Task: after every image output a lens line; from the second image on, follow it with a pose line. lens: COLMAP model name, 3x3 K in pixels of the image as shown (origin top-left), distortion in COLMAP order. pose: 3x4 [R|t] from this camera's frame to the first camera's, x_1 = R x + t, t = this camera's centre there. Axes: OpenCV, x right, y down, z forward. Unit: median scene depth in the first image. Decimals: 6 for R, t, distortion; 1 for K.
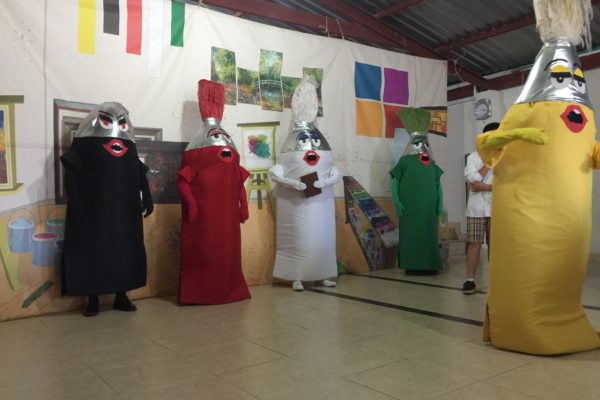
lens RADIAL K [[513.7, 0, 301.5], [0, 513.7, 190.6], [0, 0, 1]] dist [0.088774, -0.109332]
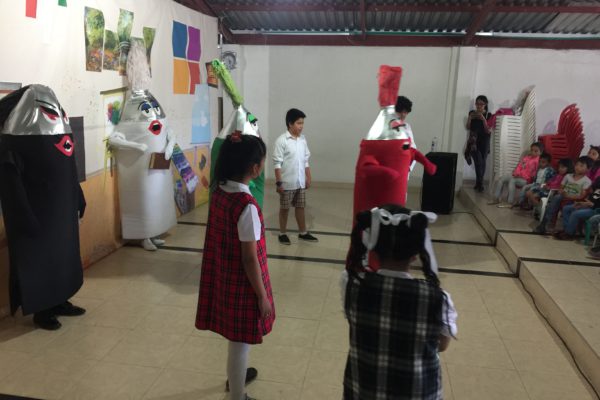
lens RADIAL K [[513.7, 0, 301.5], [0, 513.7, 190.6], [0, 0, 1]] dist [0.088774, -0.109332]
pose [[0.707941, -0.094359, 0.699940, -0.503179], [-0.064528, 0.978249, 0.197143, -0.149605], [-0.703318, -0.184732, 0.686454, 0.058527]]
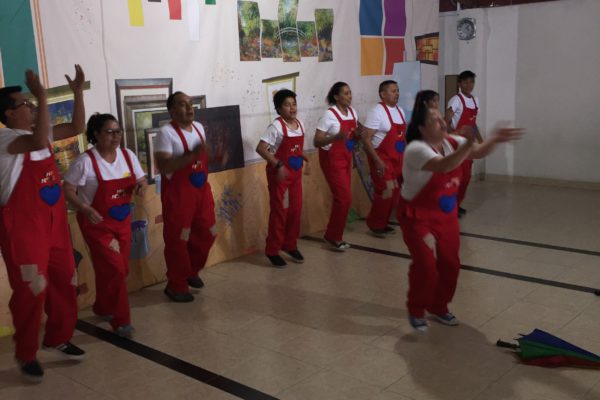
lens RADIAL K [[691.4, 0, 300.0], [0, 691.4, 200.0], [0, 0, 1]] dist [0.058181, -0.021026]
pose [[0.976013, -0.055146, 0.210611, -0.310530], [0.009486, 0.977241, 0.211918, -0.167839], [-0.217504, -0.204837, 0.954324, -0.272897]]
